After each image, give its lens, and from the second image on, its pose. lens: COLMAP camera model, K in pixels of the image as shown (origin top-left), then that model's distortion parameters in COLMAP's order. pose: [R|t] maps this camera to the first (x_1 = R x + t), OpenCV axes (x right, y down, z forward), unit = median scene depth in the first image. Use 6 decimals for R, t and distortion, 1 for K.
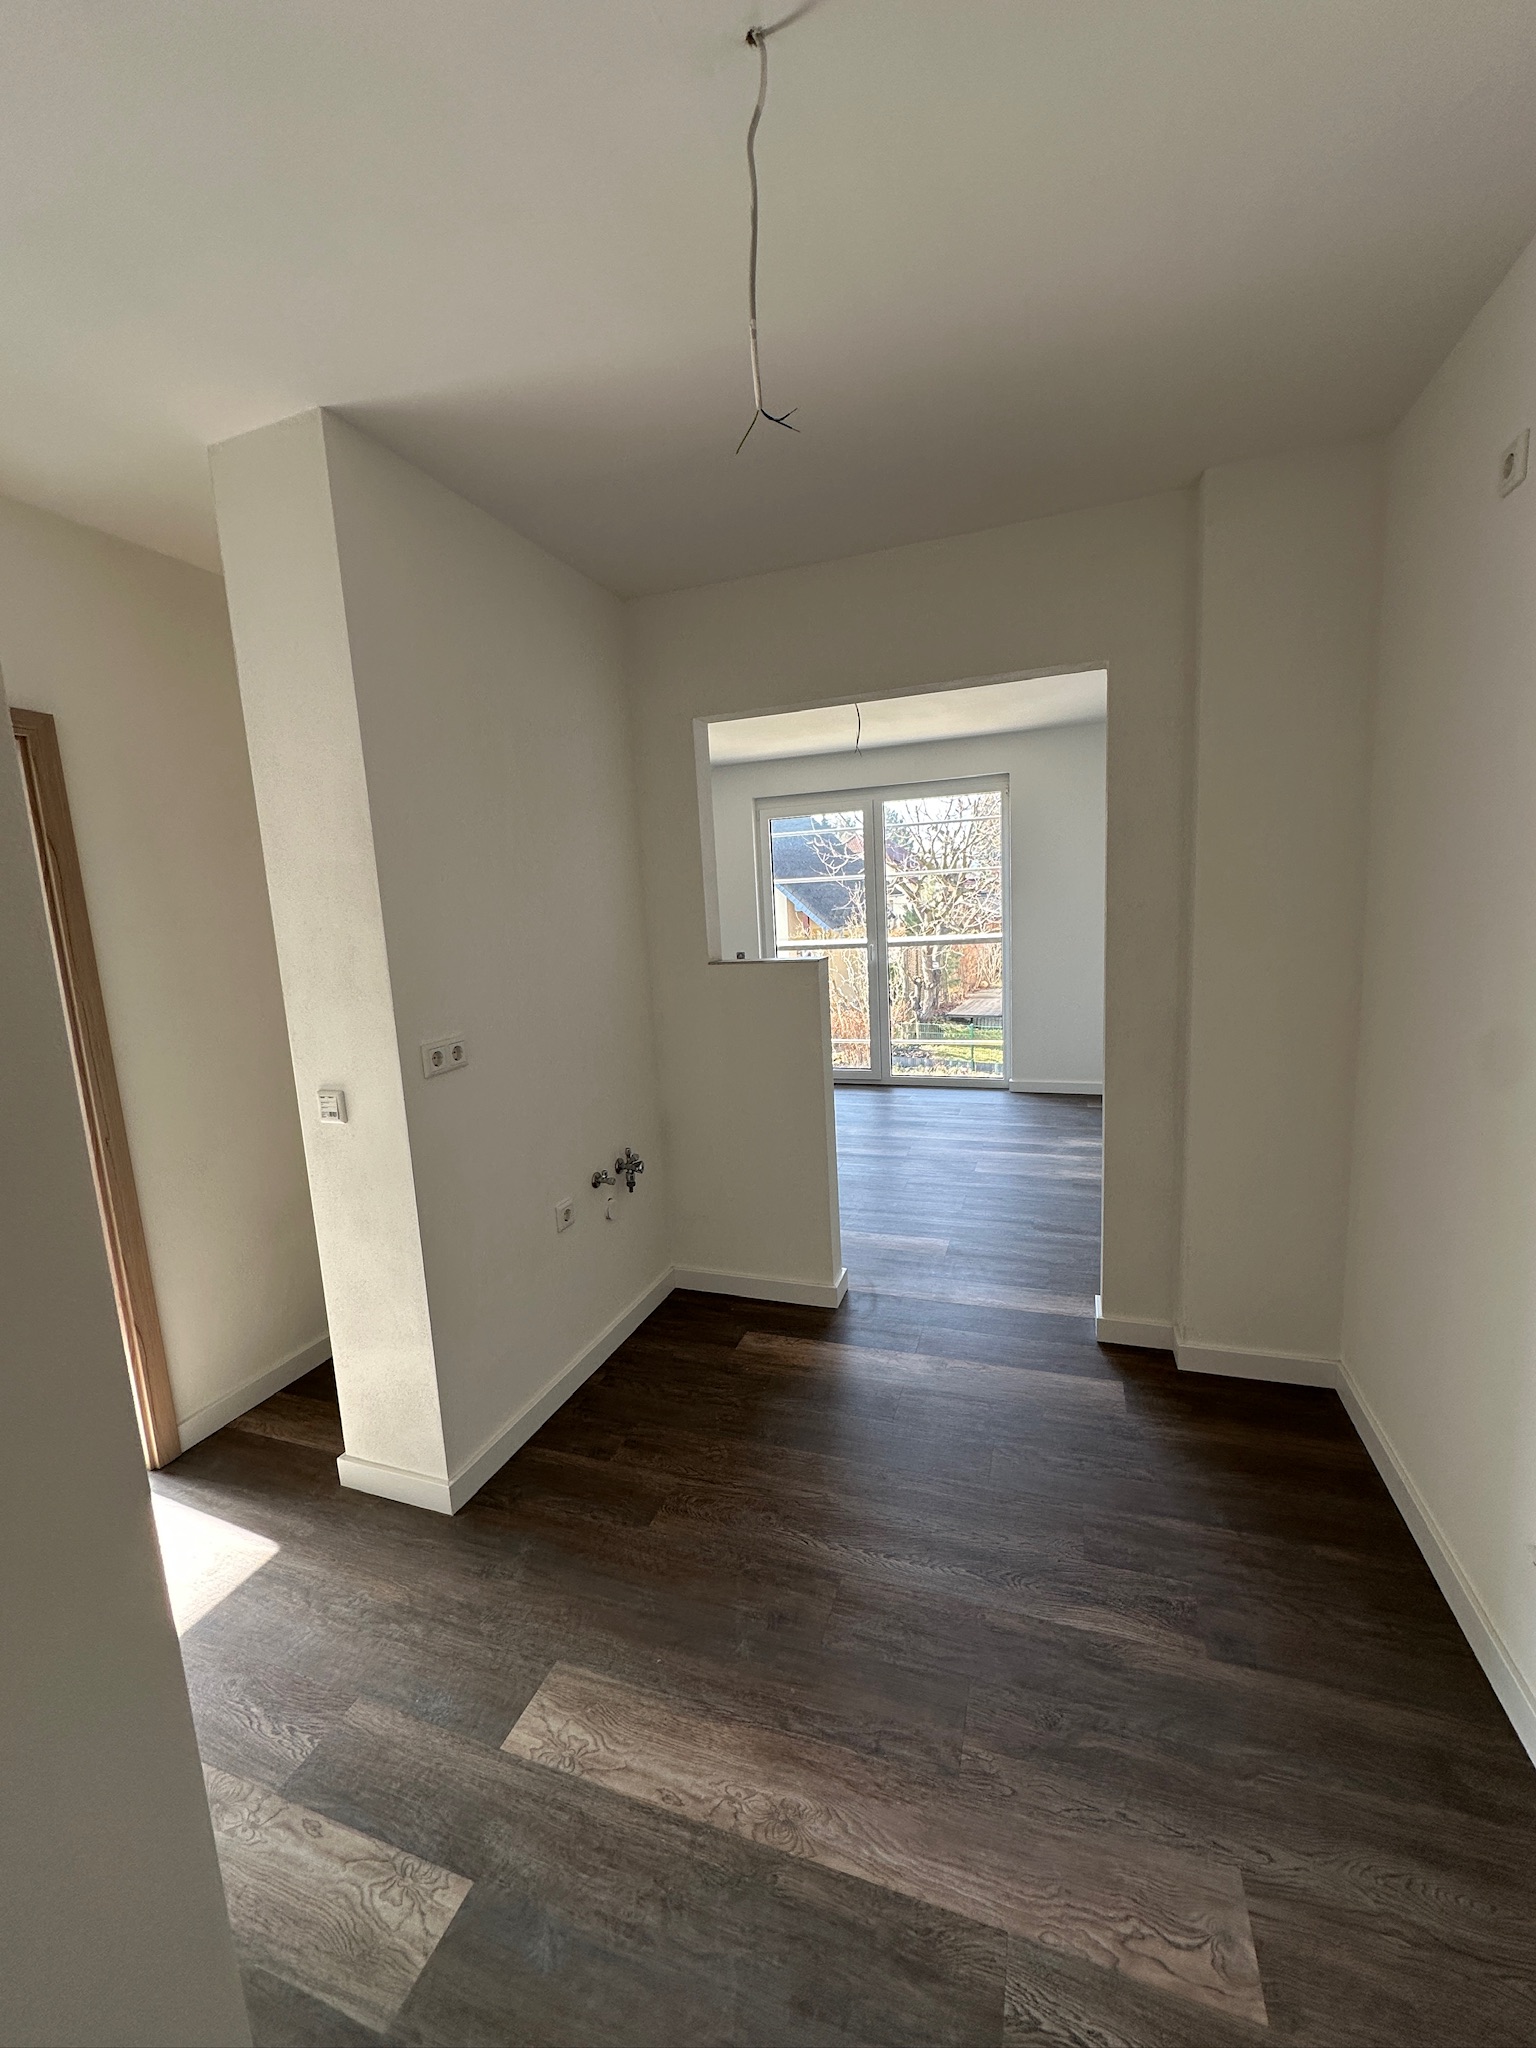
lens RADIAL K [[811.9, 0, 767.7], [0, 811.9, 1023.7], [0, 0, 1]] dist [0.003489, 0.000271]
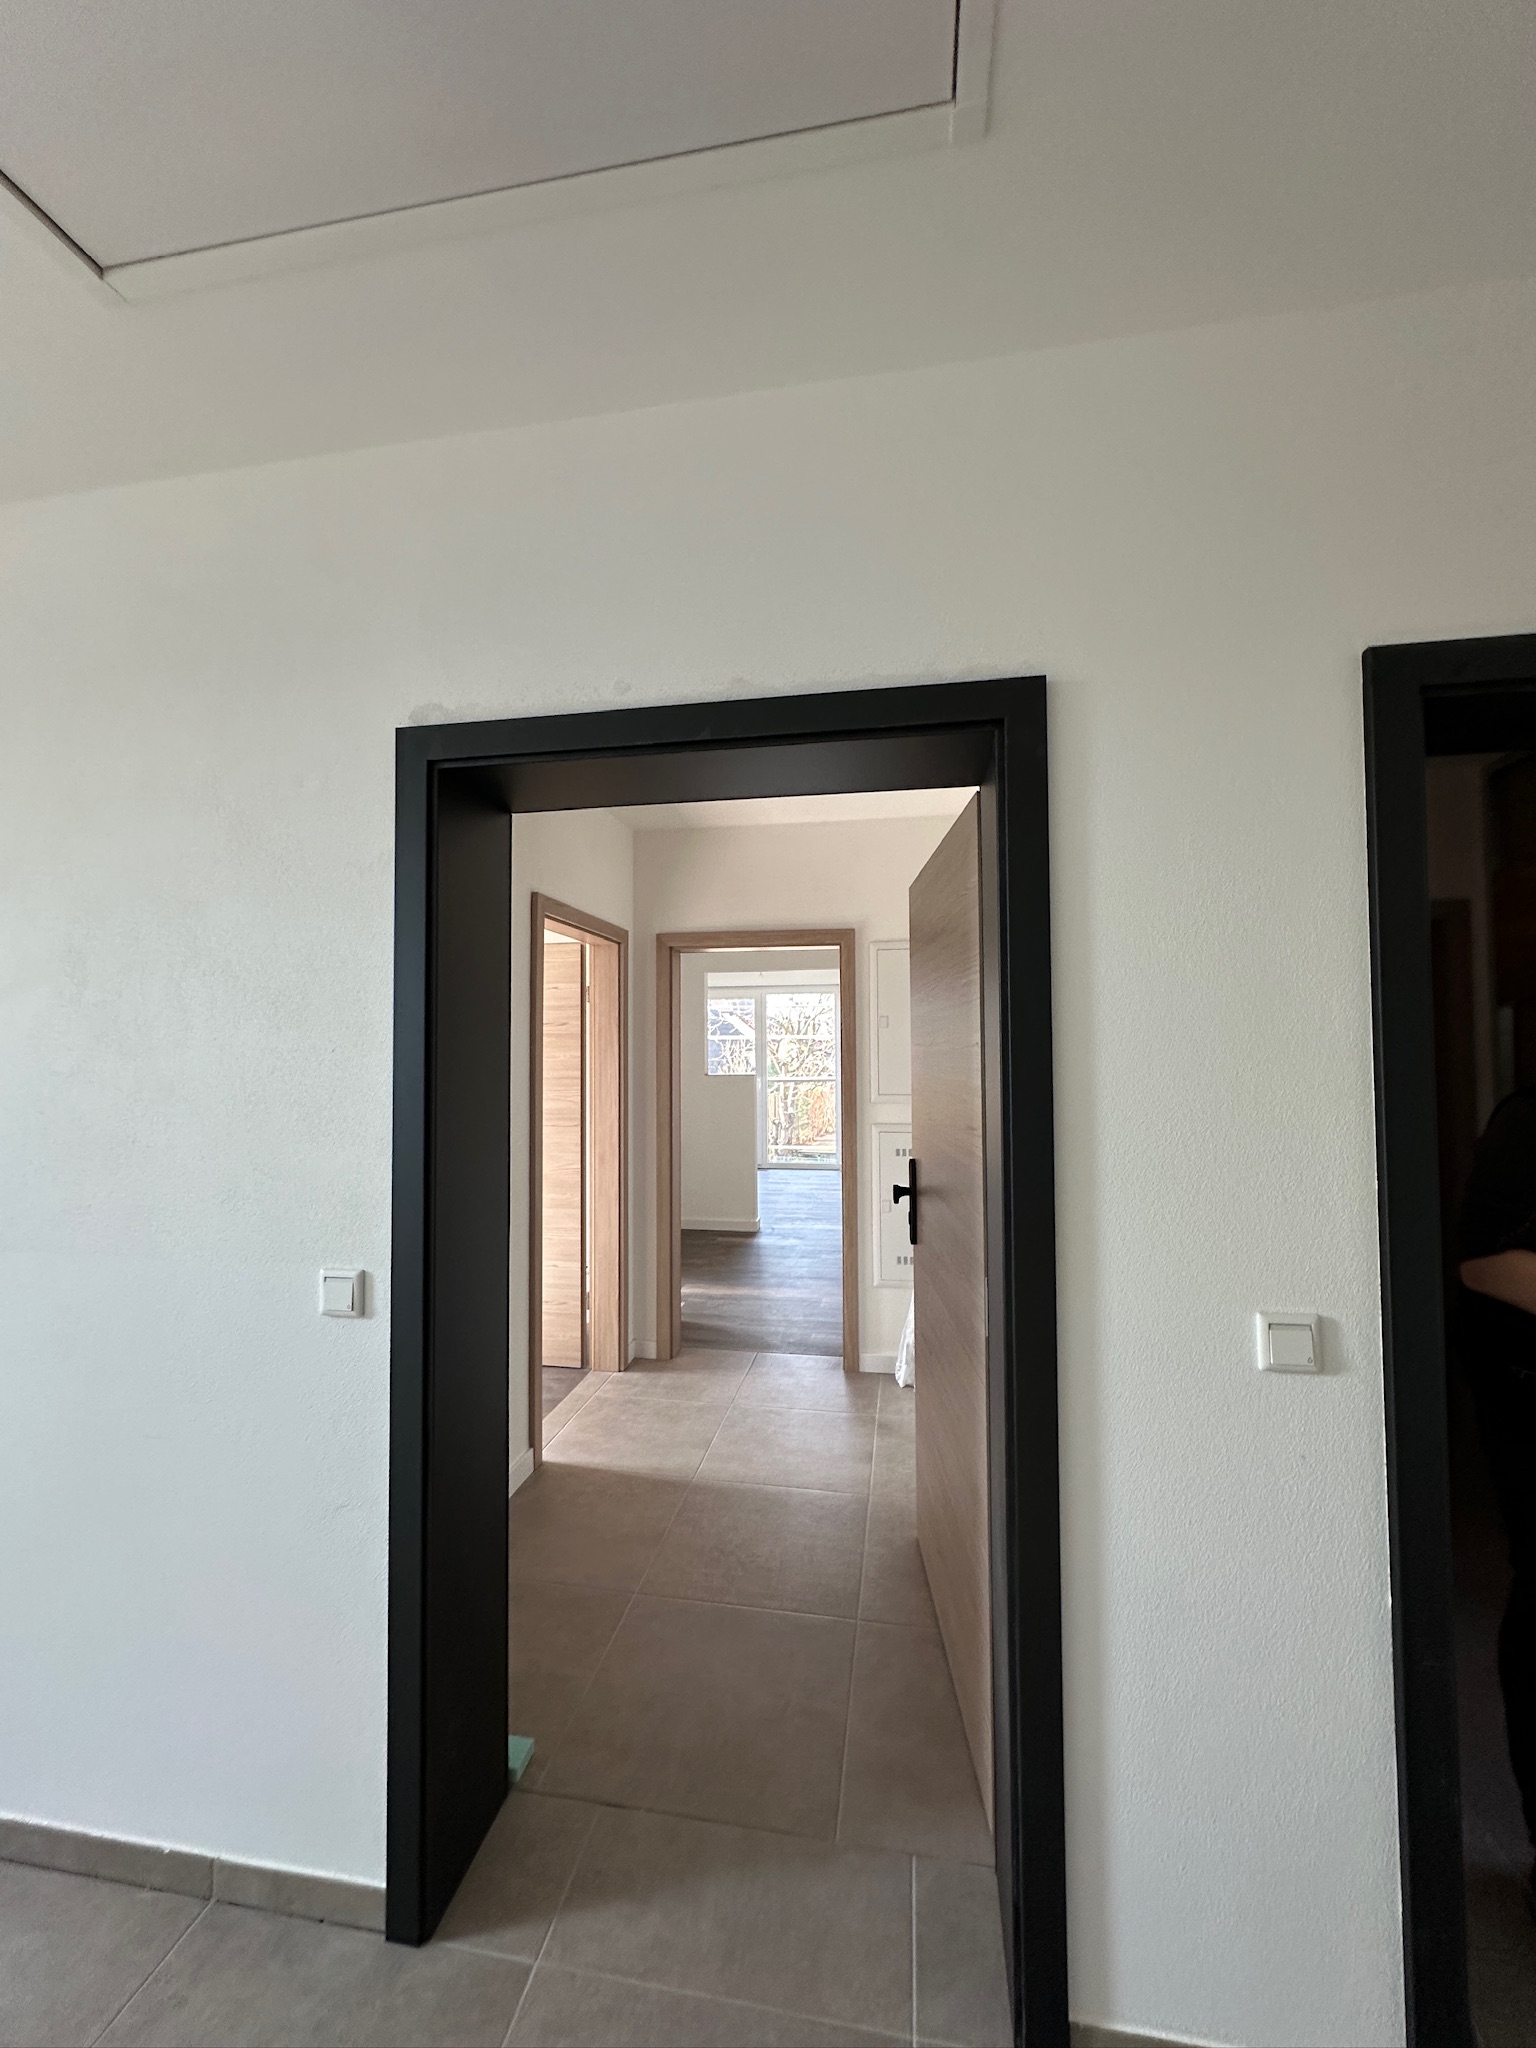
lens RADIAL K [[811.9, 0, 765.3], [0, 811.9, 1023.3], [0, 0, 1]] dist [0.003489, 0.000271]
pose [[0.983912, 0.047485, 0.172230, -0.056443], [-0.014250, 0.981818, -0.189290, 0.038976], [-0.178086, 0.183791, 0.966699, -0.239941]]
